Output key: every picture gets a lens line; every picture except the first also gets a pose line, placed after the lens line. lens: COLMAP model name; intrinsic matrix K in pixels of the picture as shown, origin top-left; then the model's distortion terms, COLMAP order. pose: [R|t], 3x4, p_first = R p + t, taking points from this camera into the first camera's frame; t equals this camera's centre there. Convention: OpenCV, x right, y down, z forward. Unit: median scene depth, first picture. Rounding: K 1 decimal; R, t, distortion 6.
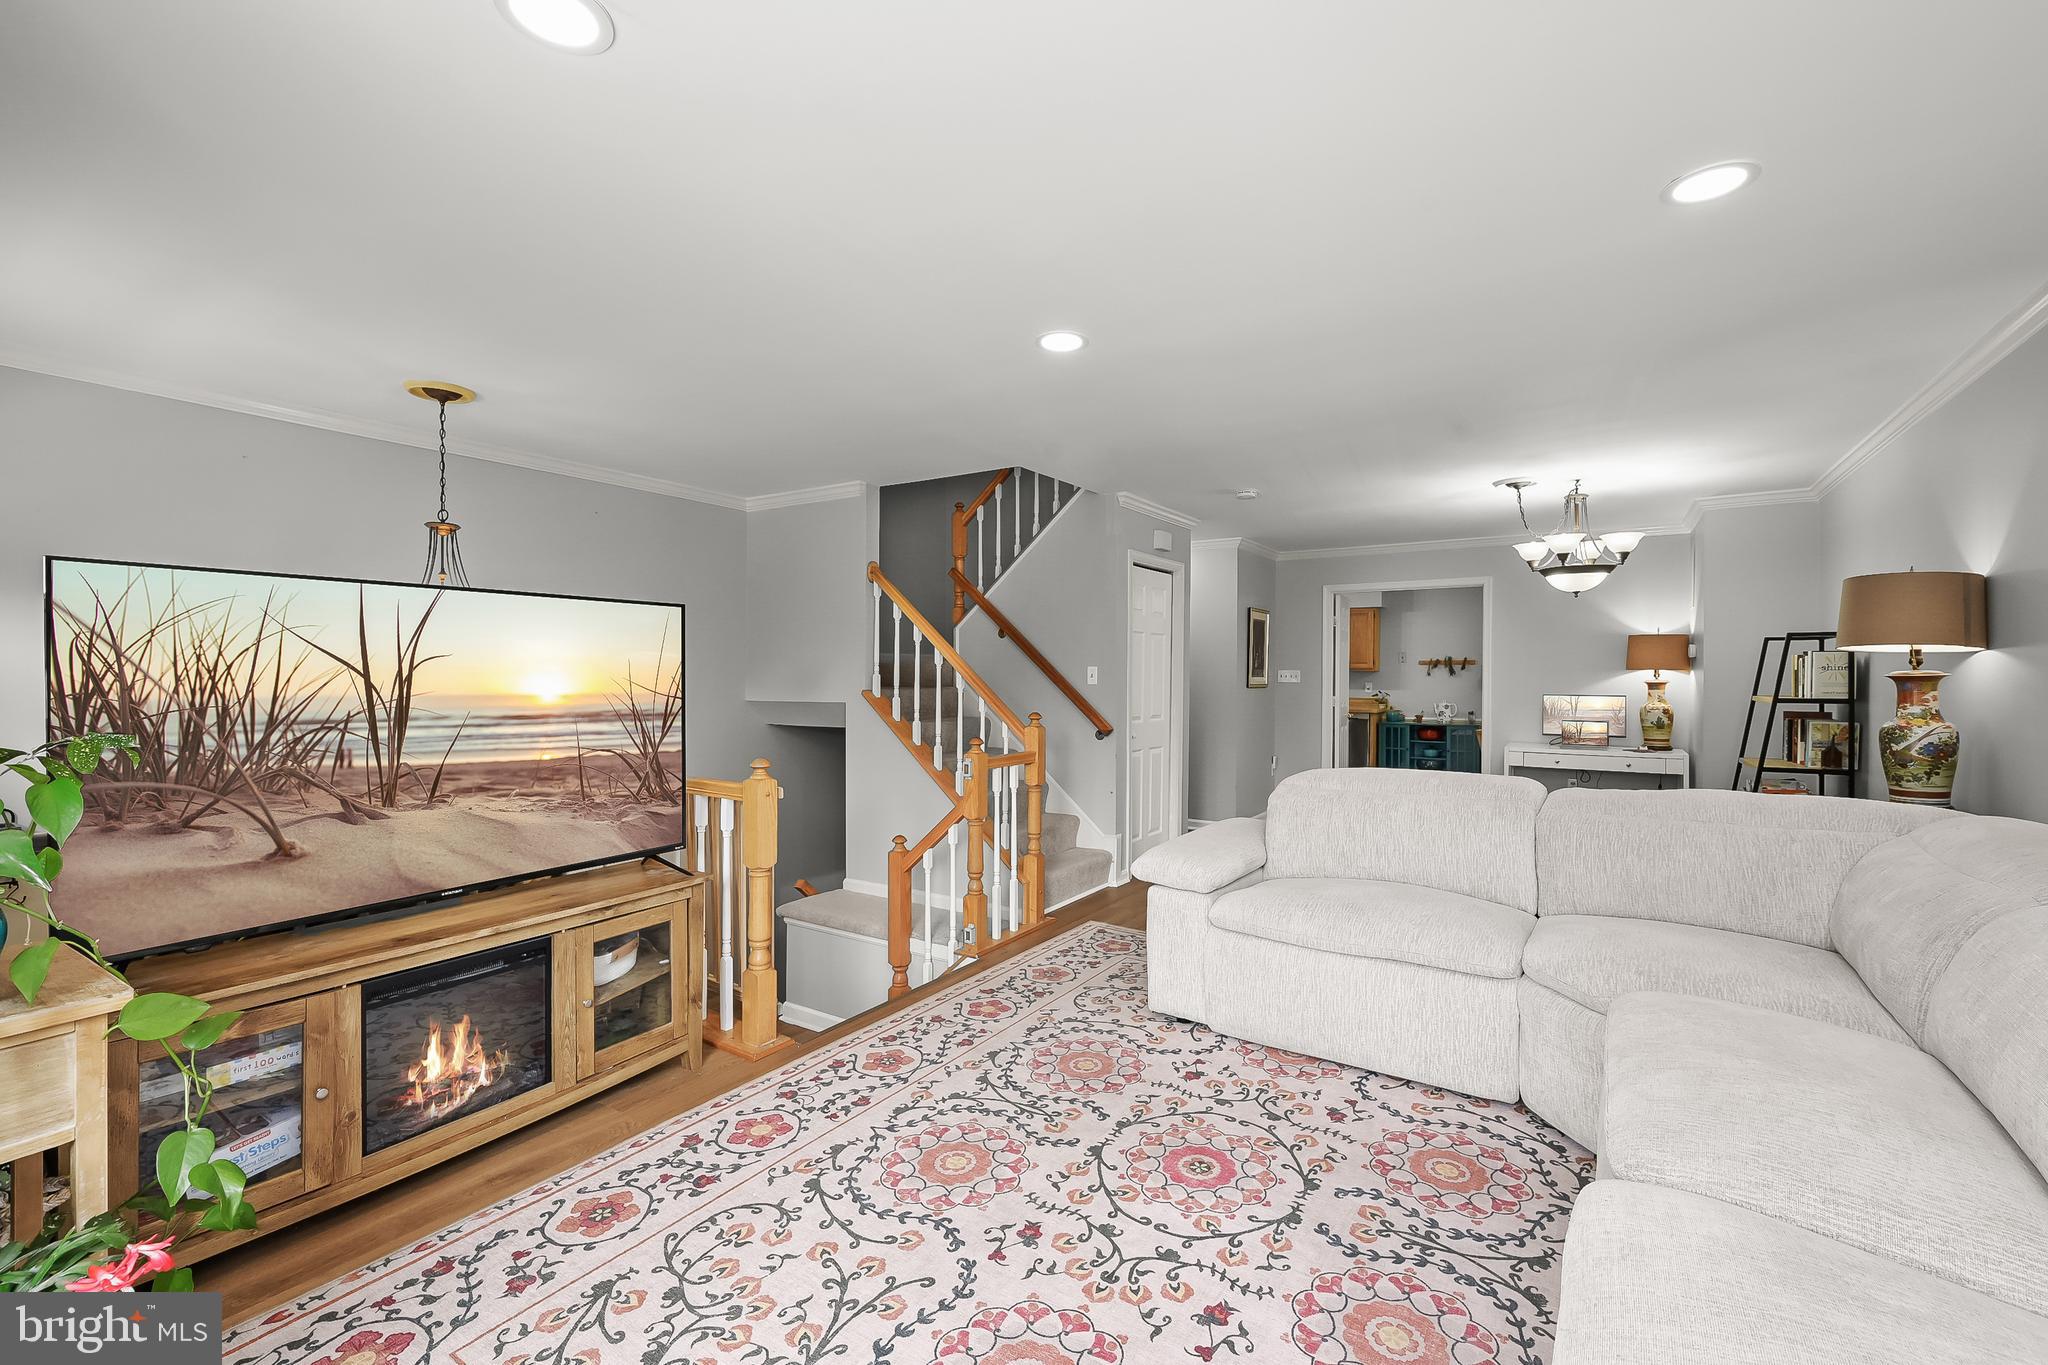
lens RADIAL K [[878.7, 0, 1037.4], [0, 878.7, 686.7], [0, 0, 1]] dist [-0.000302, 0.000497]
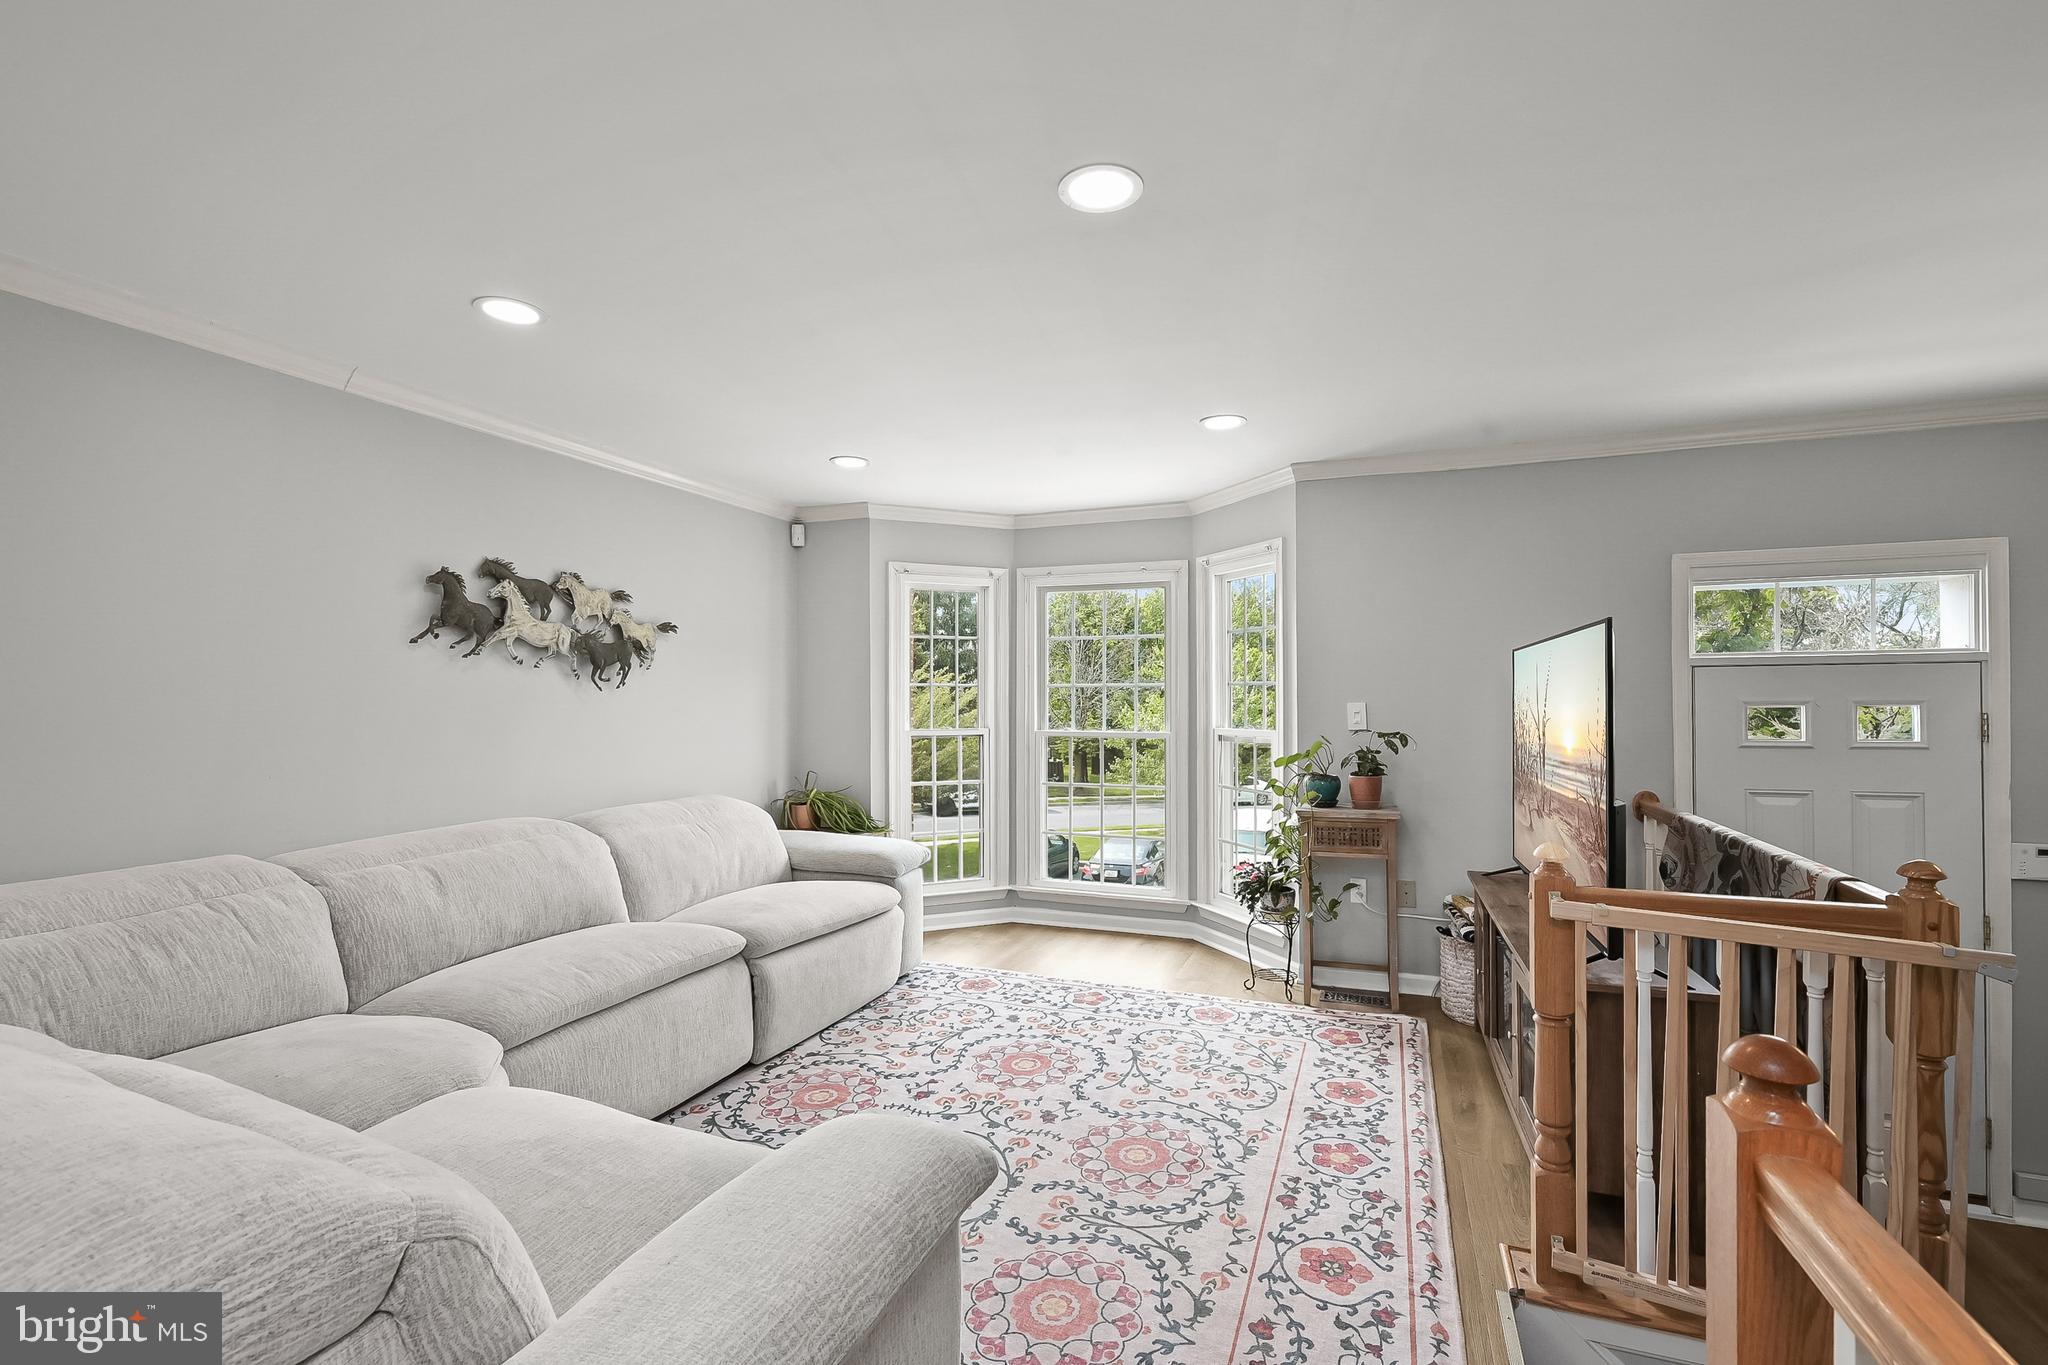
lens RADIAL K [[878.7, 0, 1015.8], [0, 878.7, 695.1], [0, 0, 1]] dist [-0.000302, 0.000497]
pose [[-0.984097, -0.001489, -0.177626, 0.237316], [-0.003632, 0.999924, 0.011743, -0.043518], [0.177595, 0.012201, -0.984028, 1.926849]]
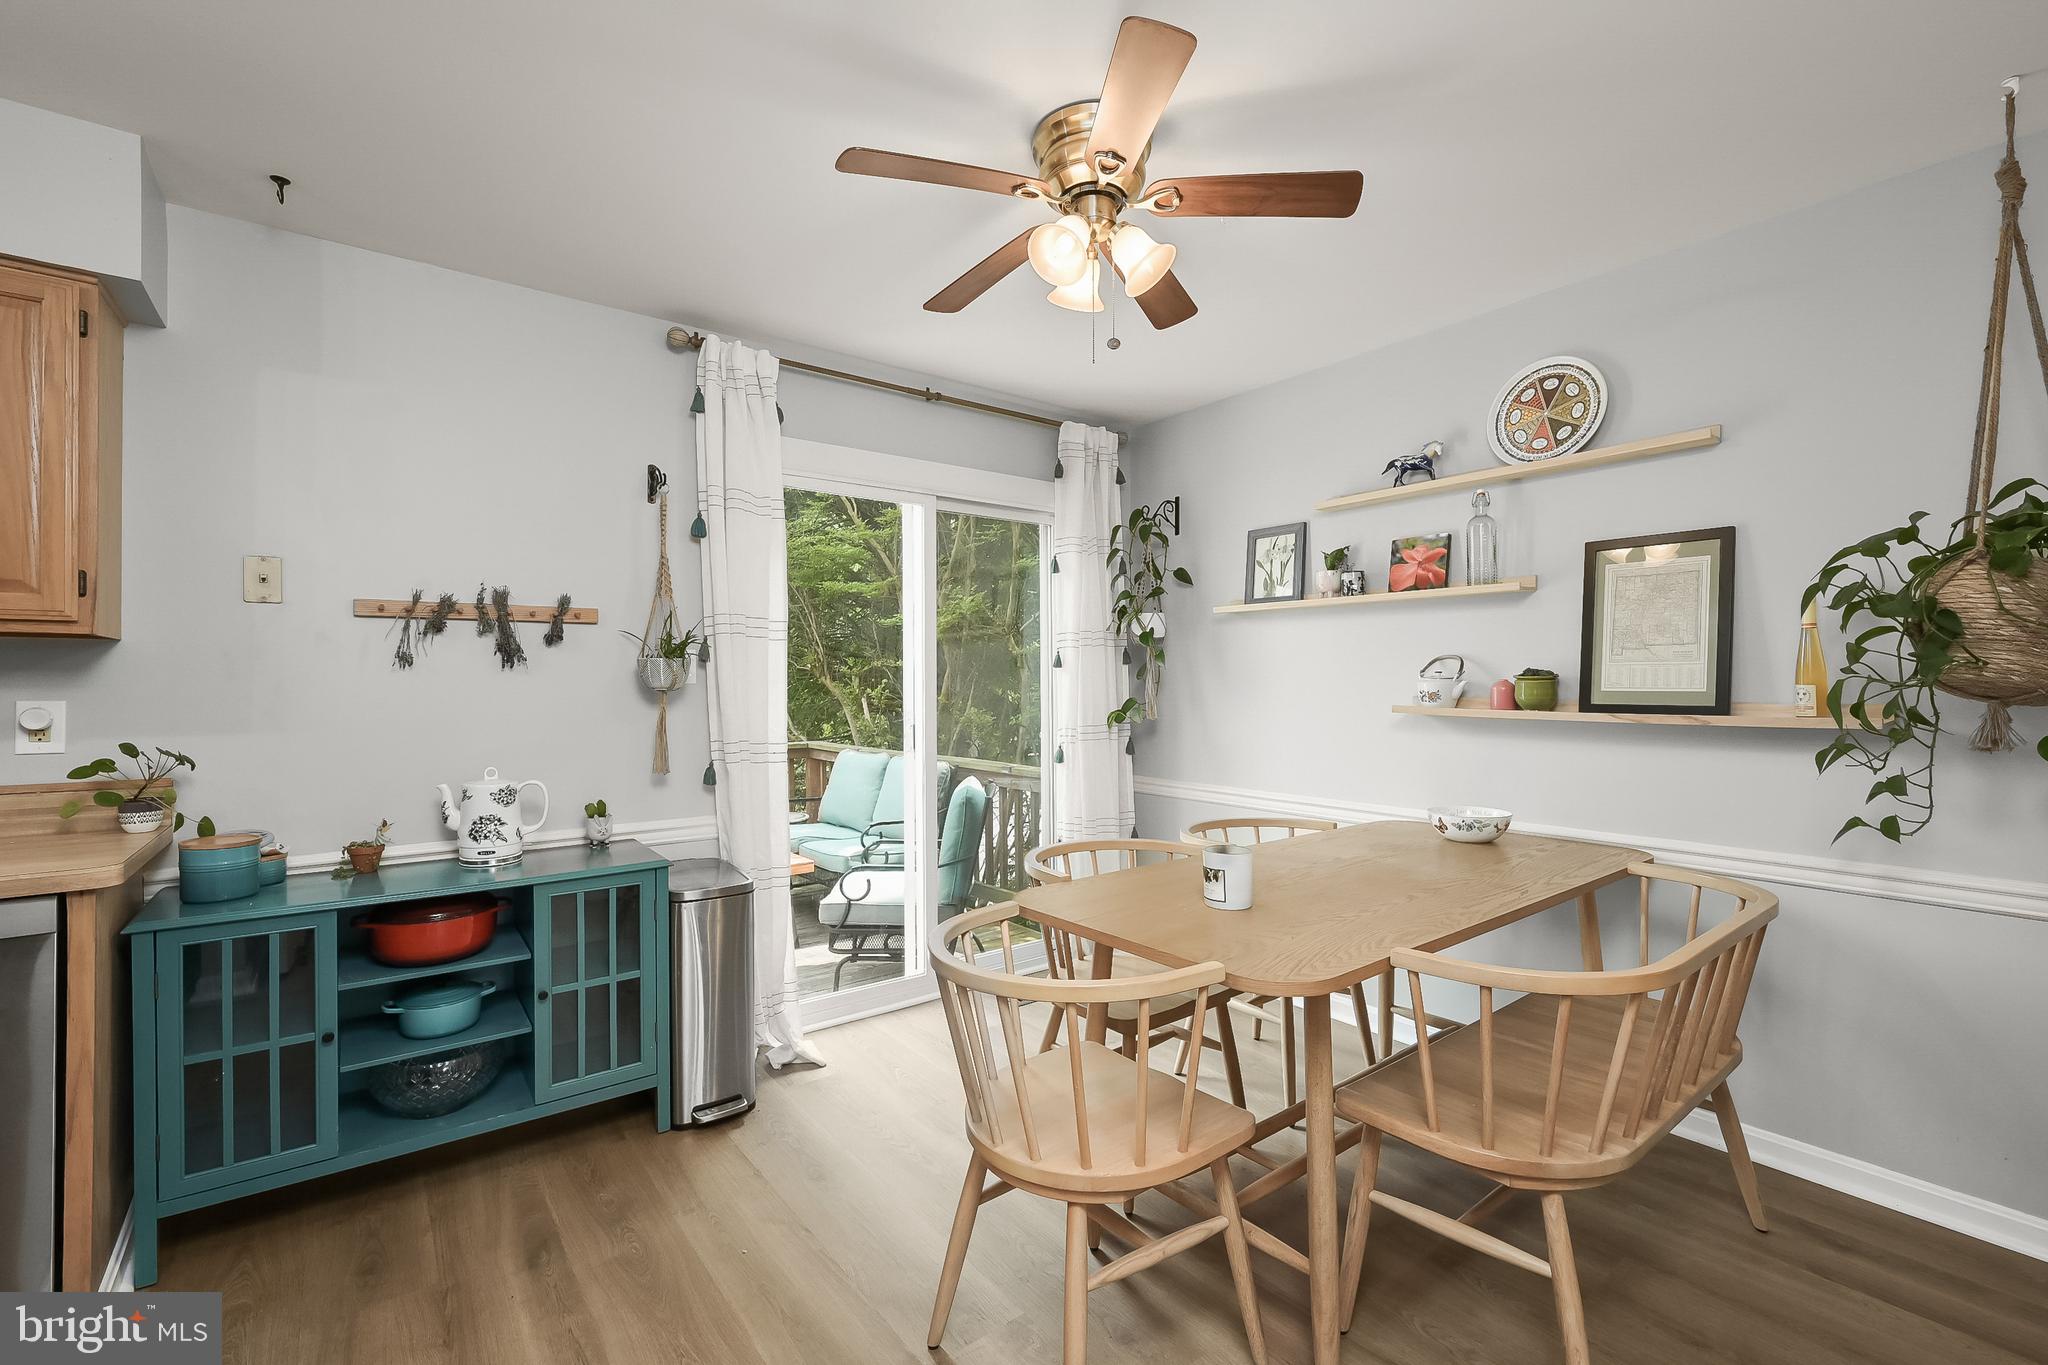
lens RADIAL K [[878.7, 0, 1036.5], [0, 878.7, 676.1], [0, 0, 1]] dist [-0.000302, 0.000497]
pose [[0.336155, 0.006245, 0.941786, 1.201419], [0.017801, 0.999757, -0.012983, -0.016605], [-0.941638, 0.021129, 0.335962, 3.259258]]
